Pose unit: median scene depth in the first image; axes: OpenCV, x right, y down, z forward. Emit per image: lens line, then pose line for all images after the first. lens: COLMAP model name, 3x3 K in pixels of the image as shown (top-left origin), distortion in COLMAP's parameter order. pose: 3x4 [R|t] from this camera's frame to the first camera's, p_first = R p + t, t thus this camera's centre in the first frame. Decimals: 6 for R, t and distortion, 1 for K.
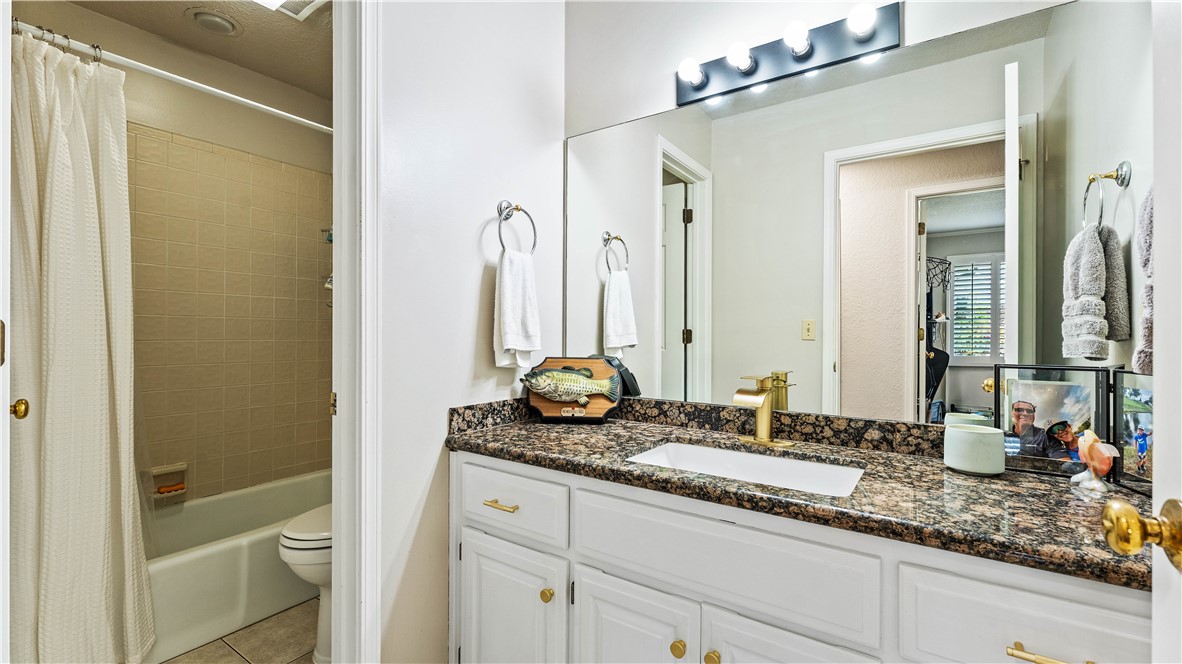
lens RADIAL K [[500.7, 0, 581.0], [0, 500.7, 331.4], [0, 0, 1]] dist [-0.002831, 0.000270]
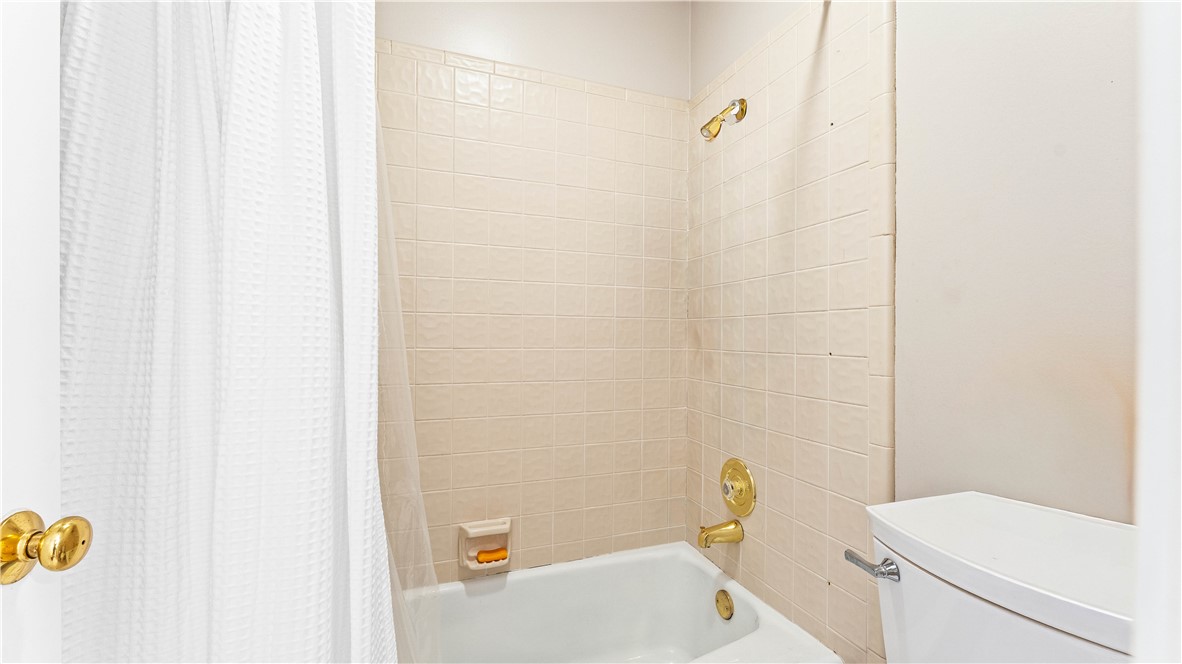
lens RADIAL K [[481.7, 0, 590.4], [0, 481.7, 335.5], [0, 0, 1]] dist [-0.001825, -0.000058]
pose [[0.824074, 0.001795, -0.566479, -0.303881], [-0.001635, 0.999998, 0.000790, -0.001624], [0.566480, 0.000275, 0.824076, 0.496301]]
